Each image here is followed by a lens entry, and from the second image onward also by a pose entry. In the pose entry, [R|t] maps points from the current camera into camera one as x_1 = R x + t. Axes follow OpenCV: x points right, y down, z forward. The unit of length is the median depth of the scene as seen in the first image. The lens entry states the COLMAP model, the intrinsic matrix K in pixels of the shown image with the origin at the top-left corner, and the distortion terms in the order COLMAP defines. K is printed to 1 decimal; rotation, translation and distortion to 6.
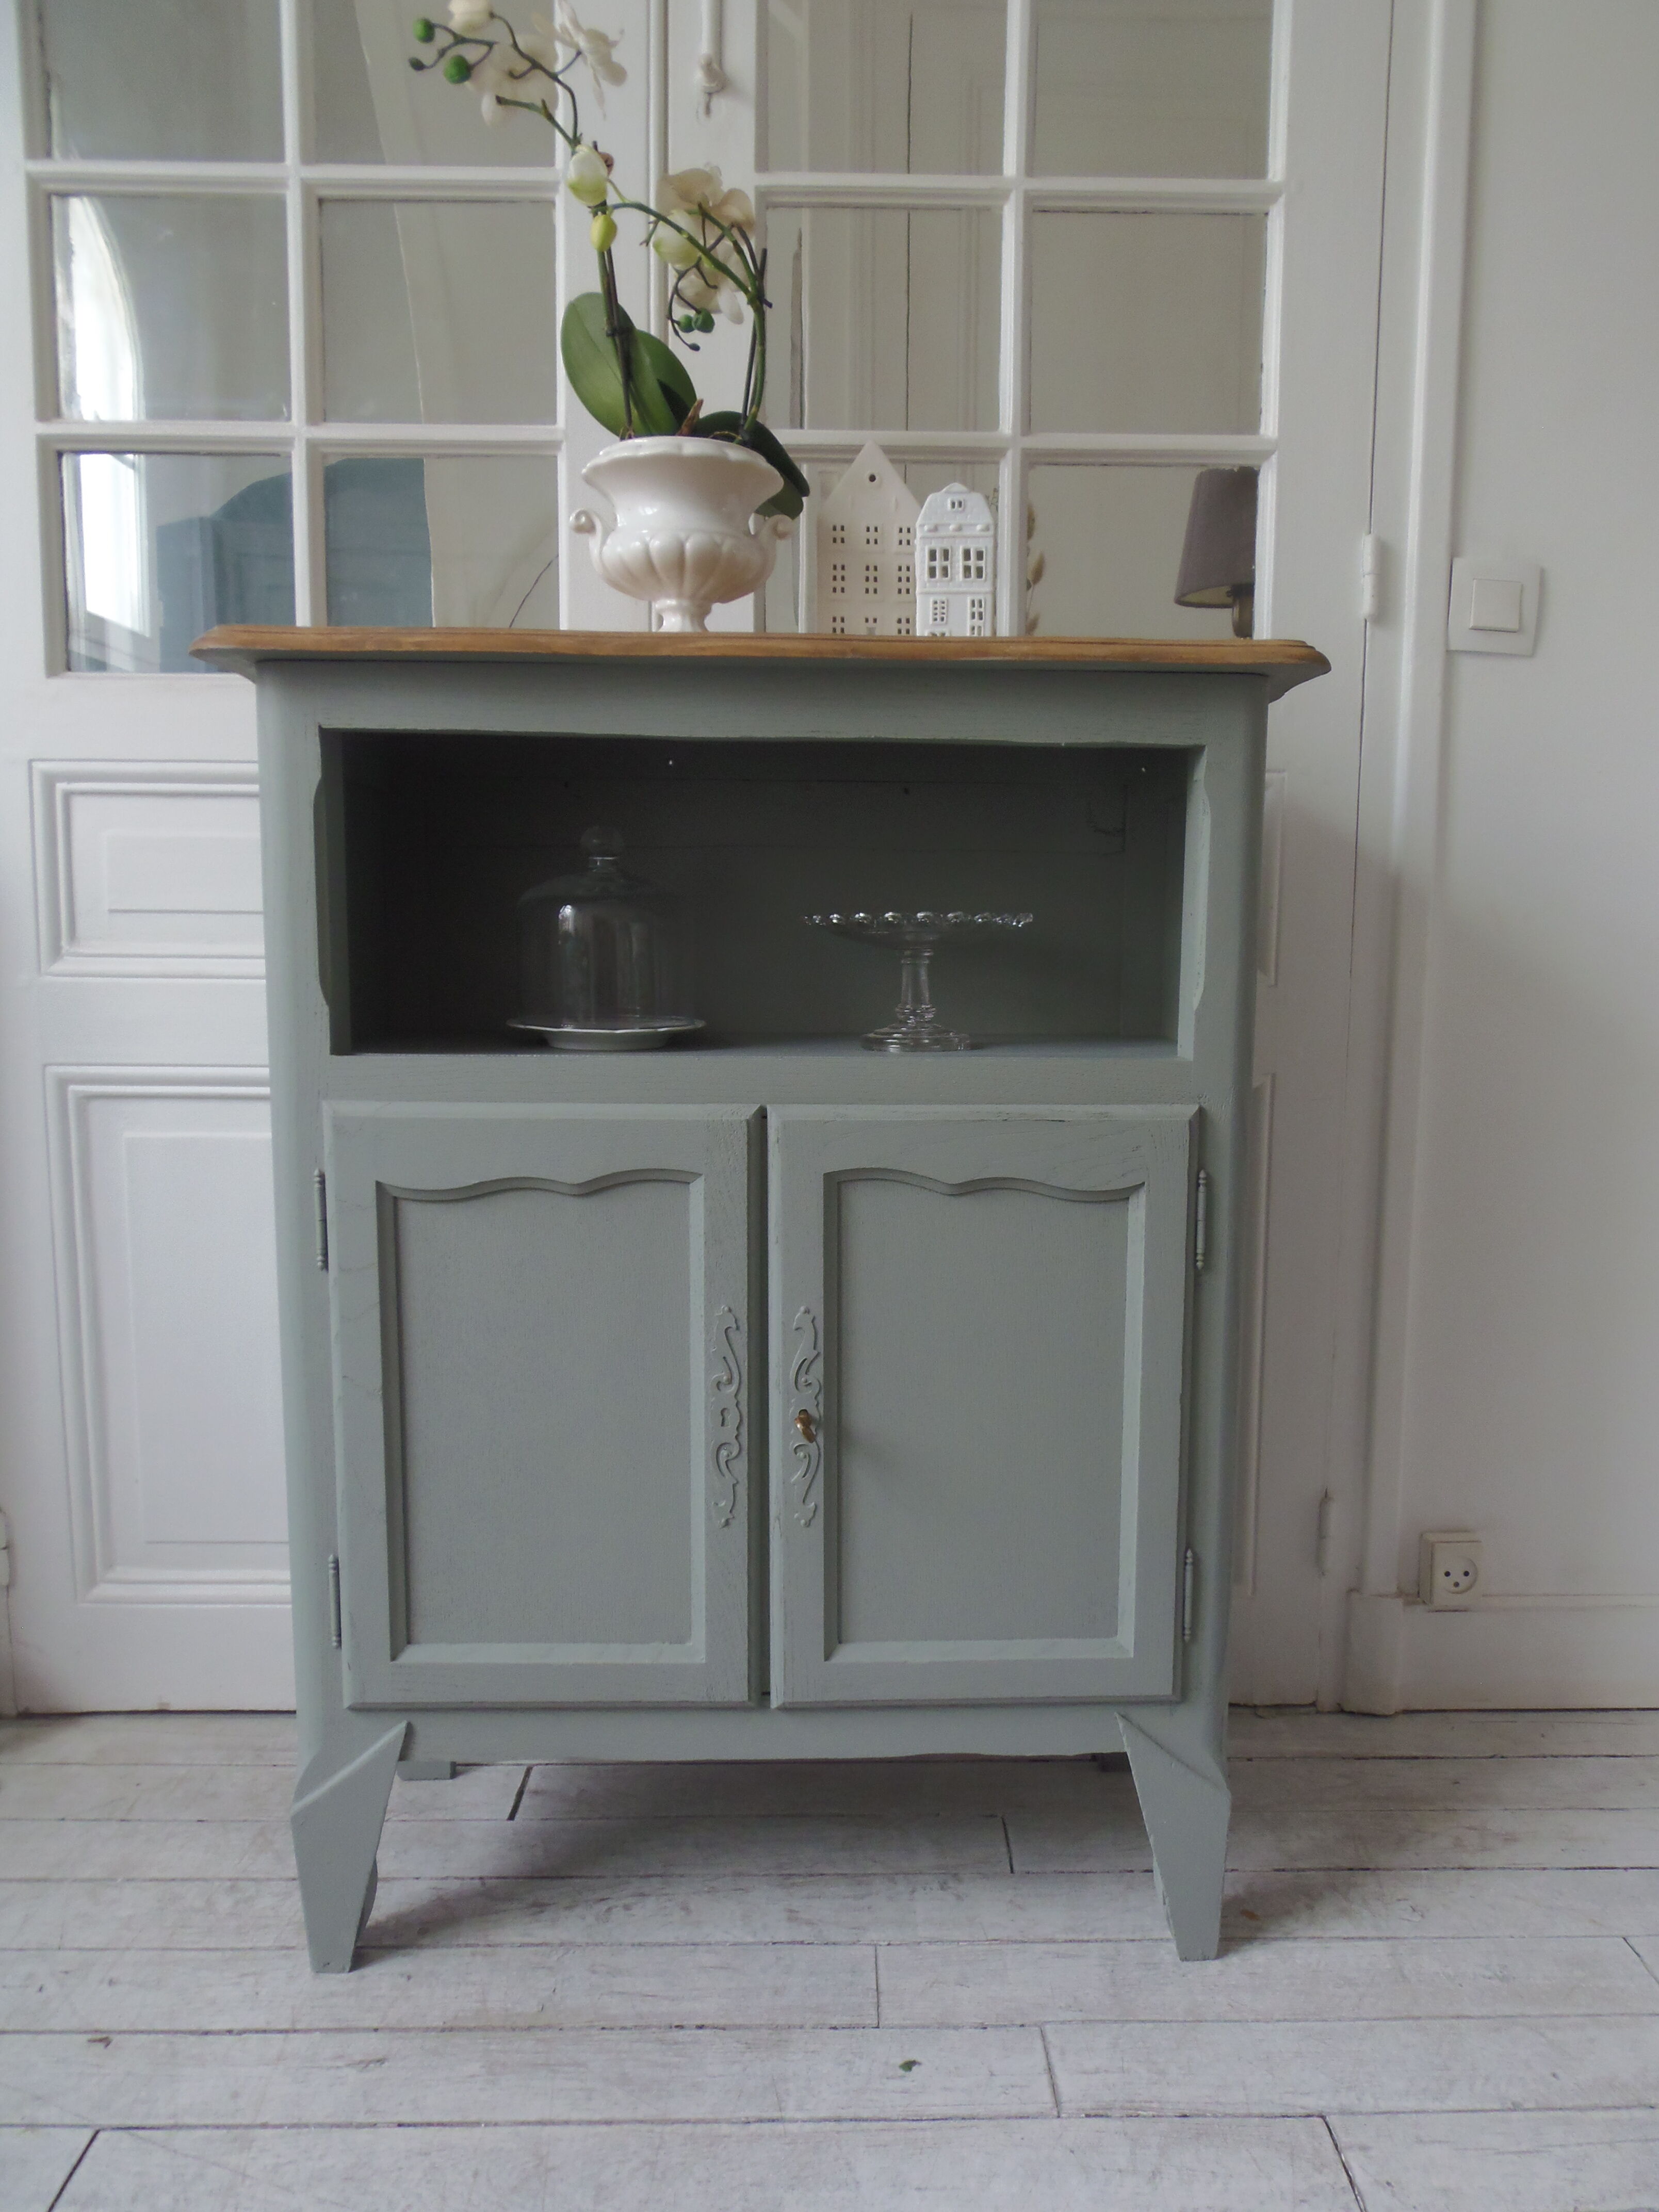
lens RADIAL K [[1630.9, 0, 865.2], [0, 1630.9, 1119.5], [0, 0, 1]] dist [-0.015580, -0.005620]
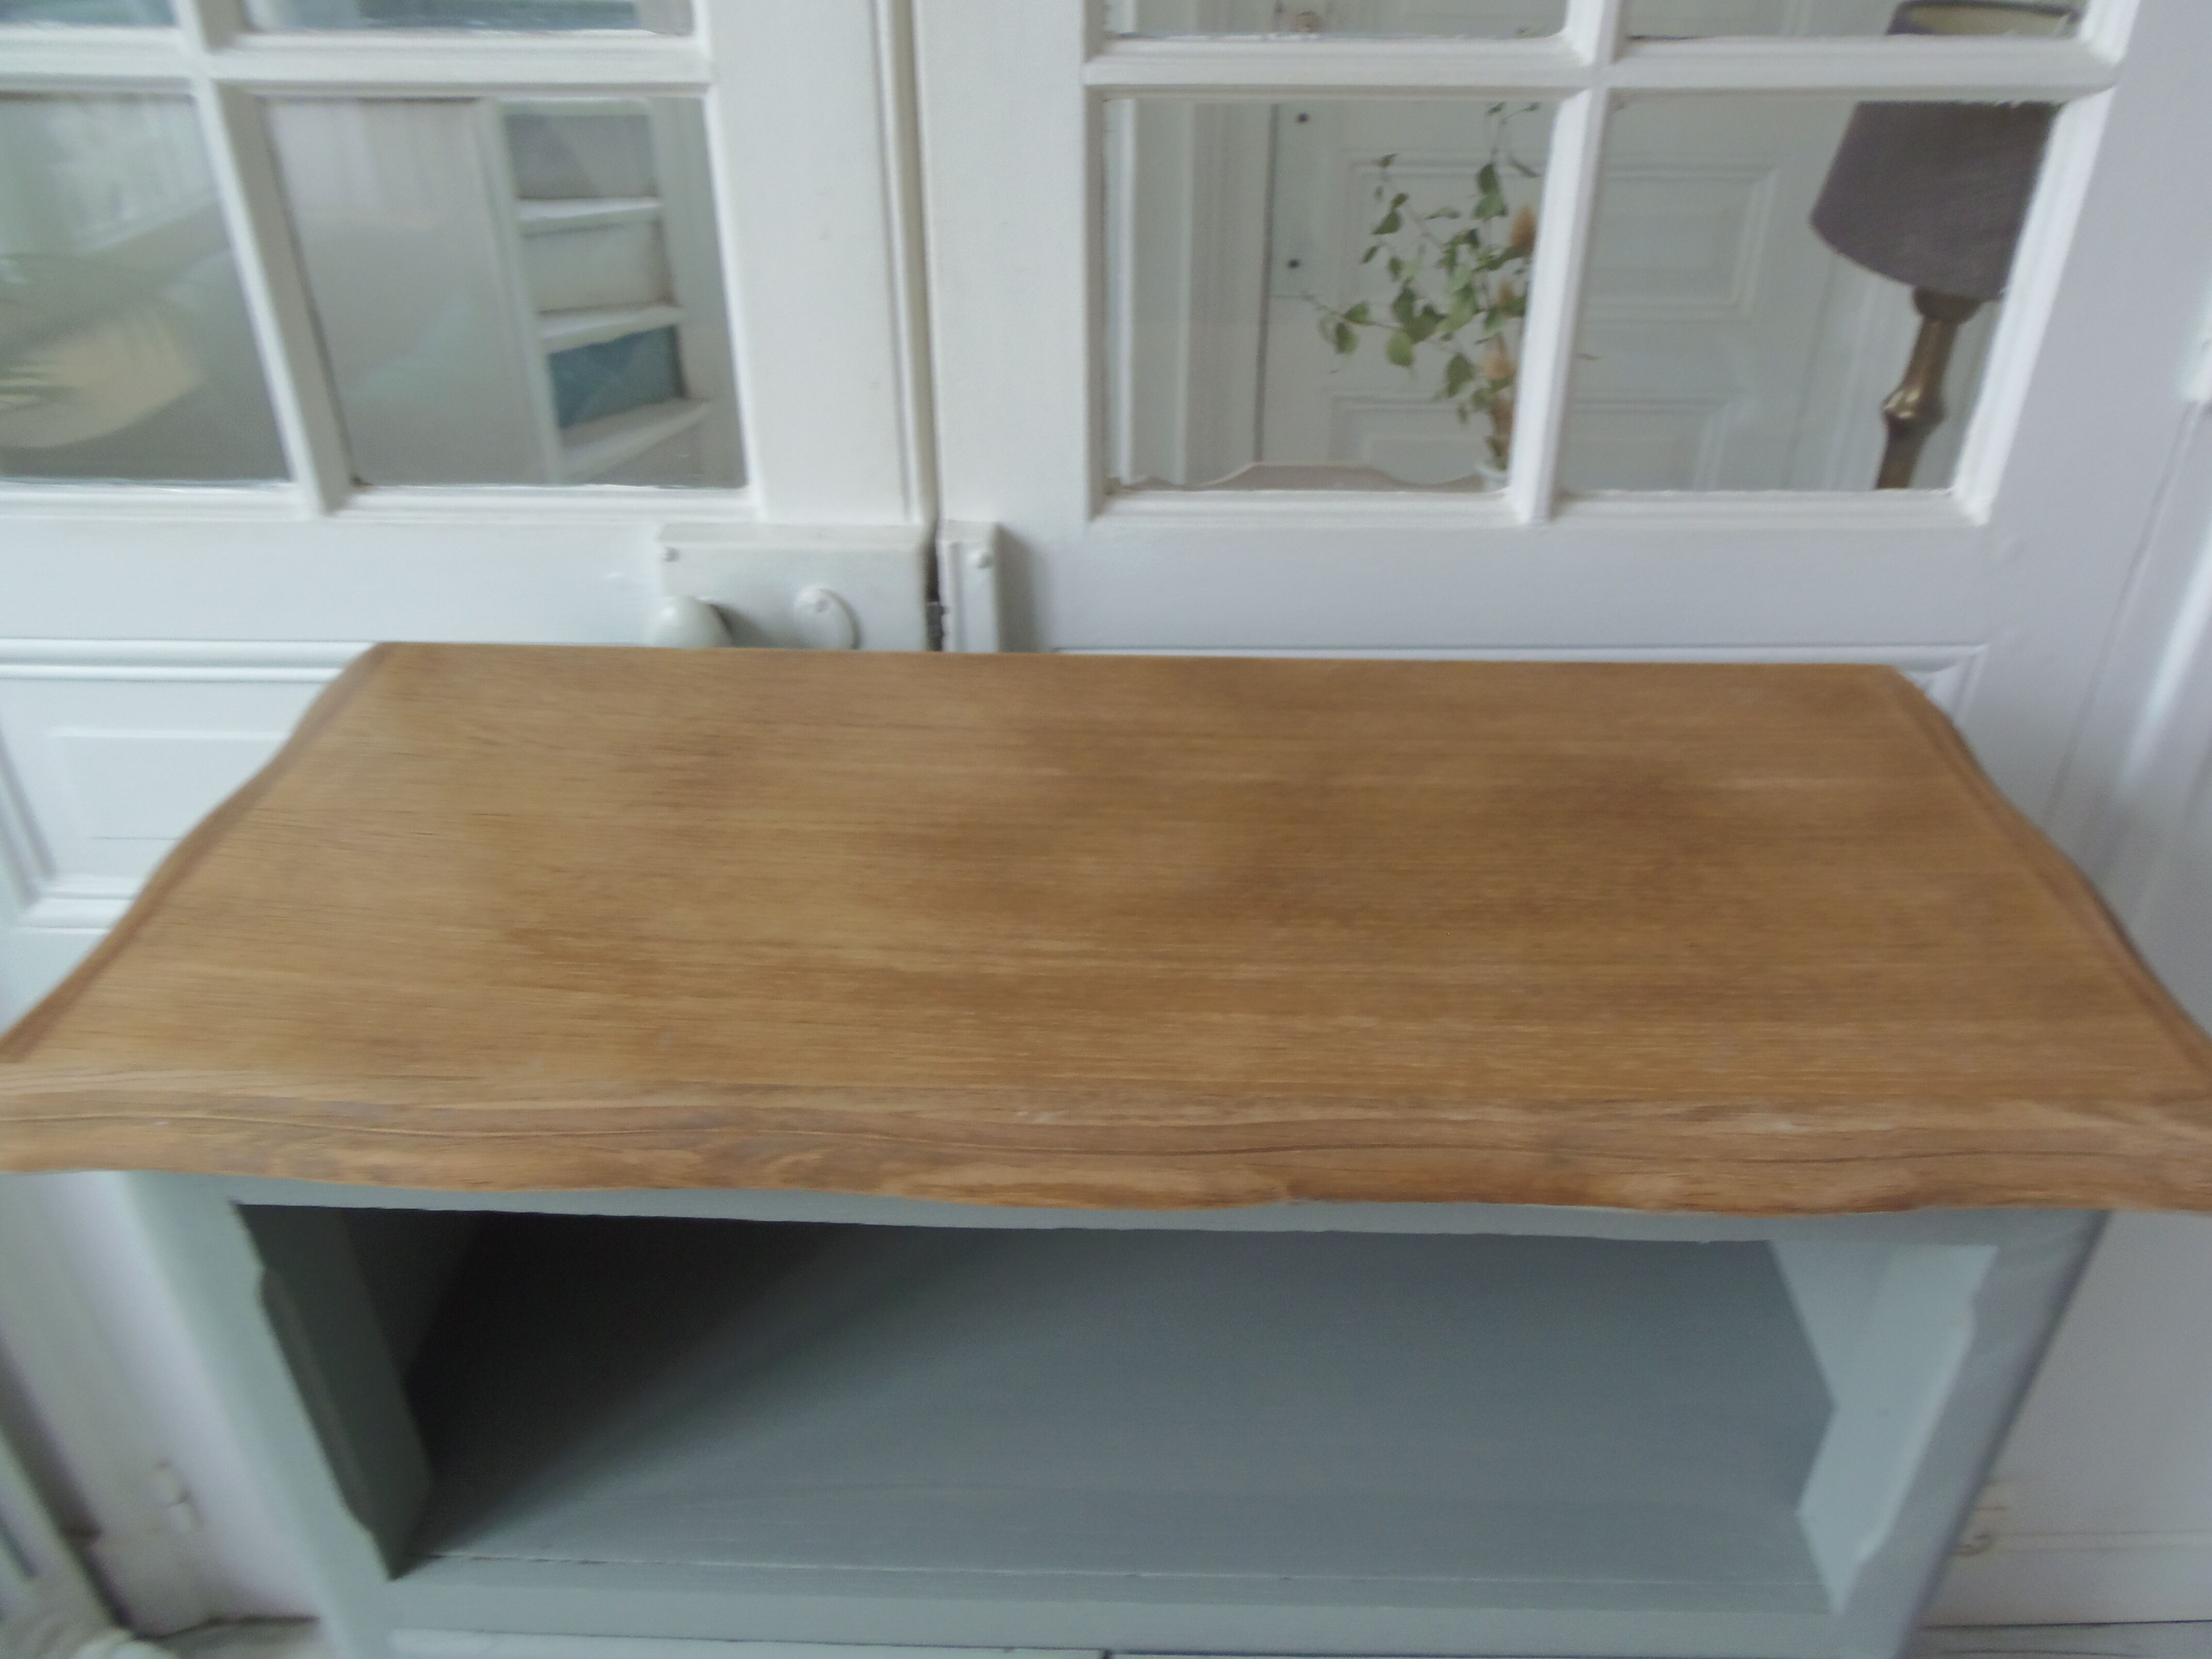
lens RADIAL K [[1630.9, 0, 1118.3], [0, 1630.9, 806.6], [0, 0, 1]] dist [-0.015580, -0.005620]
pose [[0.999235, 0.013924, -0.036553, -0.042381], [0.002658, 0.908170, 0.418593, -0.514049], [0.039025, -0.418370, 0.907438, 0.535879]]
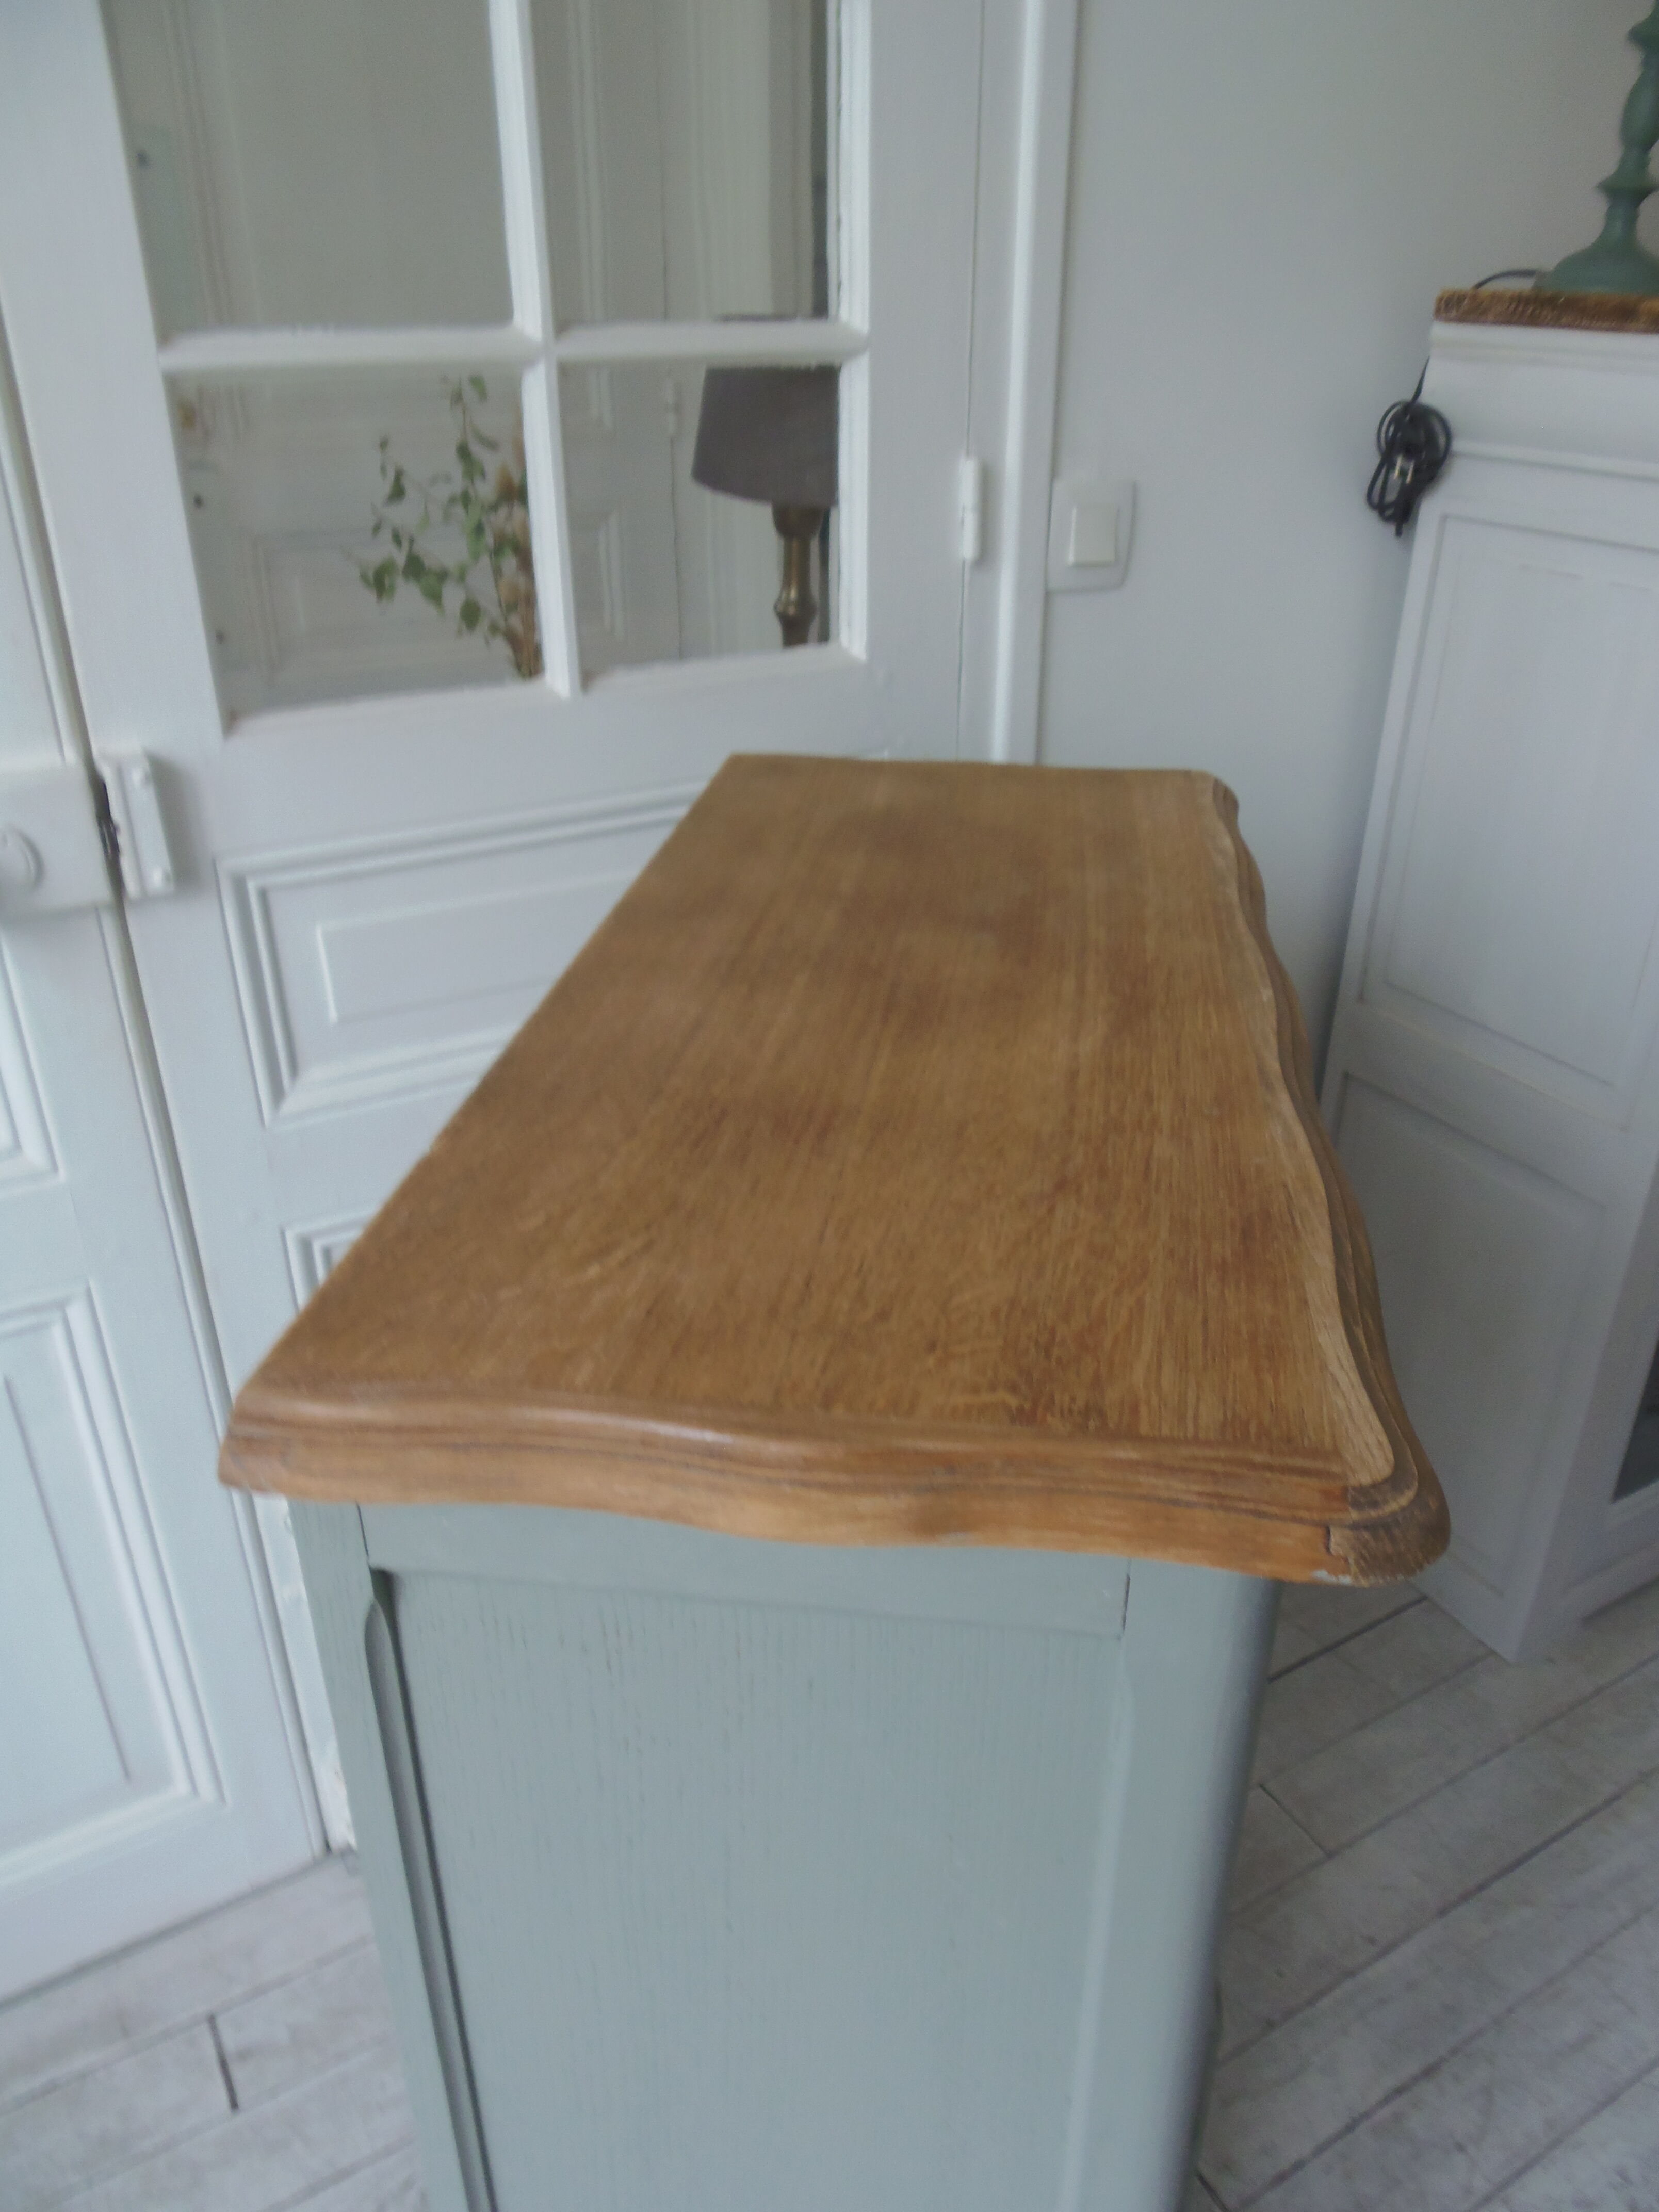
lens RADIAL K [[1630.9, 0, 872.0], [0, 1630.9, 1132.7], [0, 0, 1]] dist [-0.015580, -0.005620]
pose [[0.863100, -0.235348, 0.446844, -0.220244], [0.057520, 0.924833, 0.375999, -0.438313], [-0.501747, -0.298822, 0.811761, 0.316028]]
